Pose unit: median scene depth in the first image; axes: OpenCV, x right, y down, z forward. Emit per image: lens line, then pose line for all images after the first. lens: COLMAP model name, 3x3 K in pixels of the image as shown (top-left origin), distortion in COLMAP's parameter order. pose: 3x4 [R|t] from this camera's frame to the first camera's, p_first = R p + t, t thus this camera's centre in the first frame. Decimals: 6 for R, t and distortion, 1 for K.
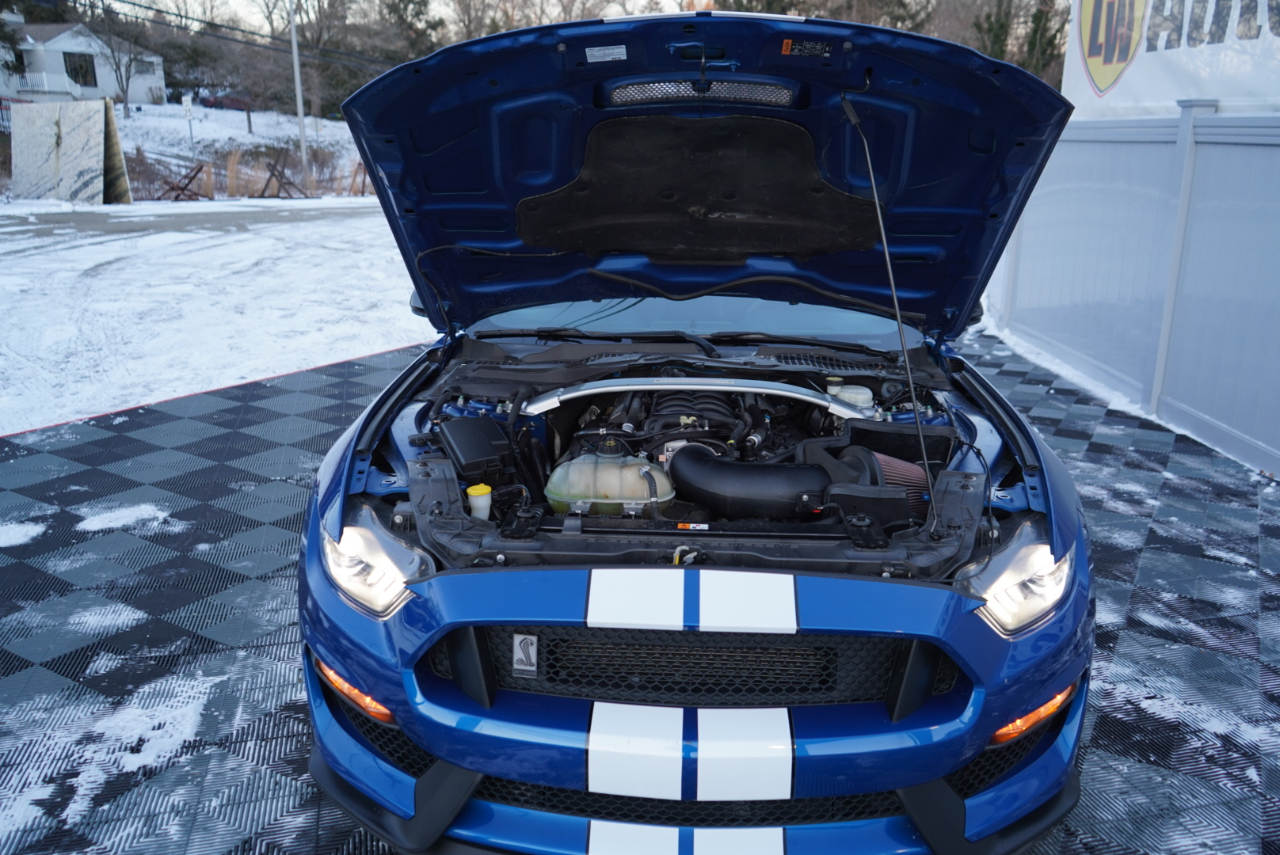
lens RADIAL K [[1026.1, 0, 641.8], [0, 1026.1, 425.0], [0, 0, 1]] dist [-0.004922, 0.005592]
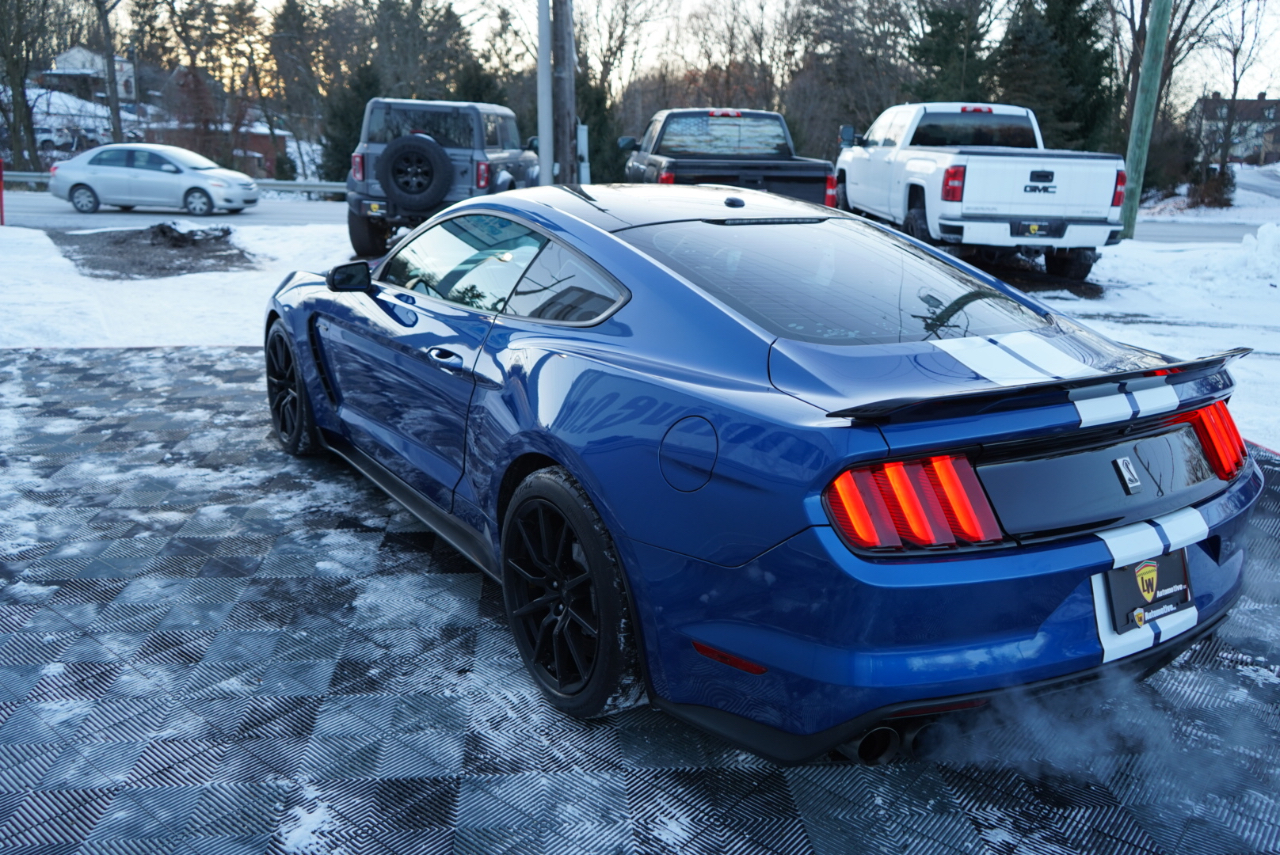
lens RADIAL K [[1023.0, 0, 640.0], [0, 1023.0, 427.5], [0, 0, 1]] dist [-0.002746, 0.001207]
pose [[-0.807149, 0.124758, -0.577014, 0.227340], [-0.188663, 0.871646, 0.452370, -0.168500], [0.559389, 0.473991, -0.680012, 0.642268]]
